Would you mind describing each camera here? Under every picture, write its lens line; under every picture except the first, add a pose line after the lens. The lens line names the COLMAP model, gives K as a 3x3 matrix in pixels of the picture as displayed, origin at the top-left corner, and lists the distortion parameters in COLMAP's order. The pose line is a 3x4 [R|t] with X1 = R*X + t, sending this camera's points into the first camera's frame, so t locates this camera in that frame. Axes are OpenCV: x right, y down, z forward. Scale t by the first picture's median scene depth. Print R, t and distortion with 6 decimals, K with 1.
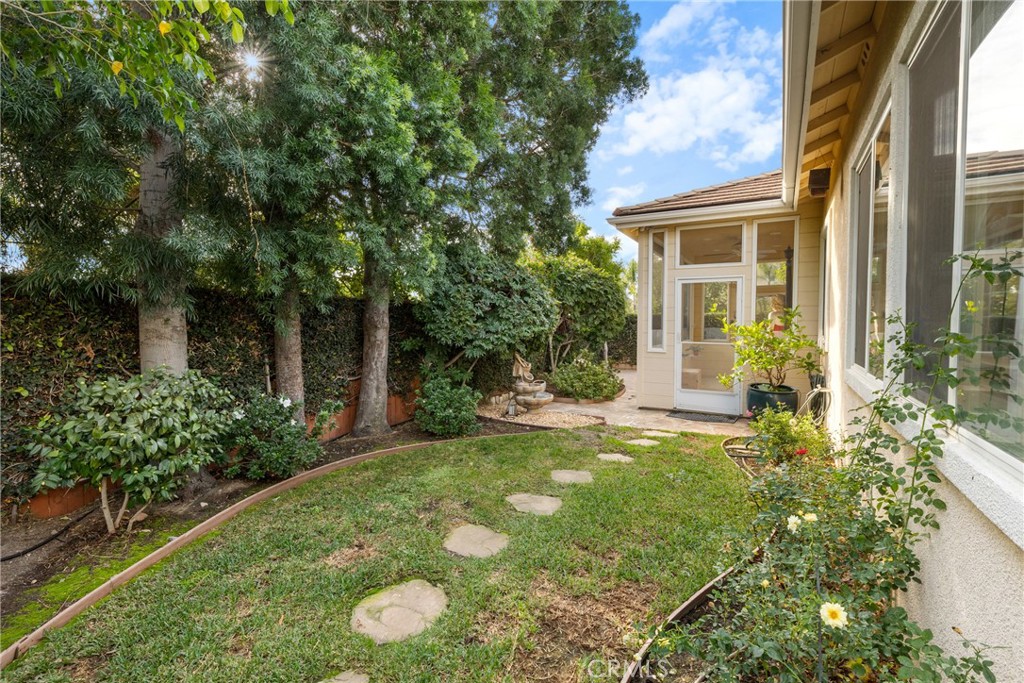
lens RADIAL K [[458.3, 0, 516.1], [0, 458.3, 338.4], [0, 0, 1]] dist [0.000830, -0.000401]
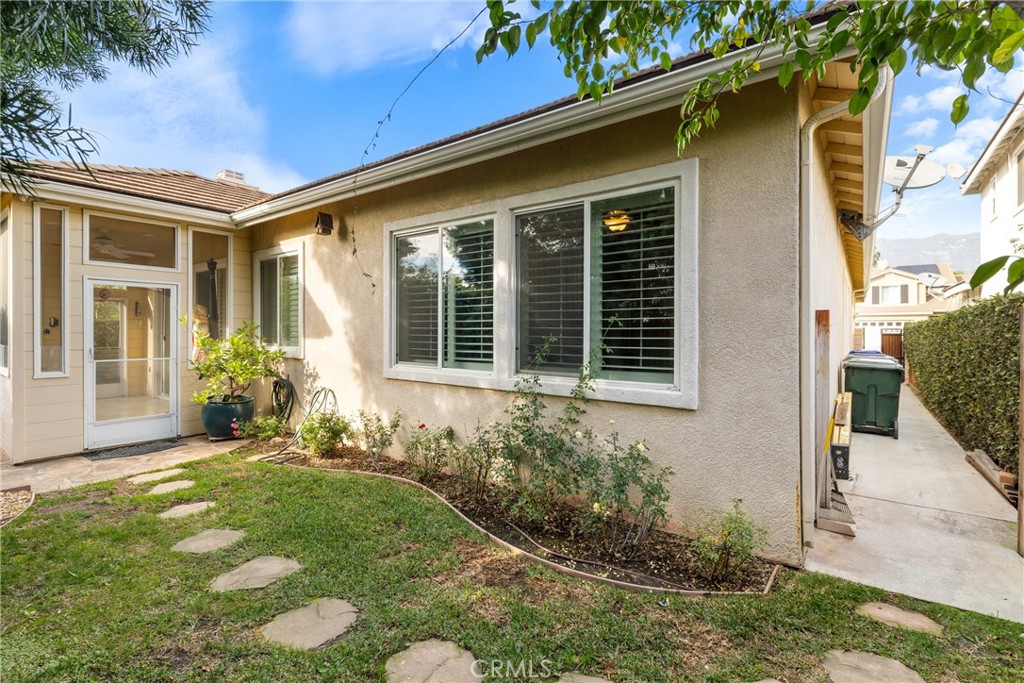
lens RADIAL K [[458.3, 0, 518.3], [0, 458.3, 332.6], [0, 0, 1]] dist [0.000830, -0.000401]
pose [[0.109209, -0.012185, 0.993944, -0.508214], [0.032962, 0.999419, 0.008630, -0.034999], [-0.993472, 0.031820, 0.109548, 0.330459]]
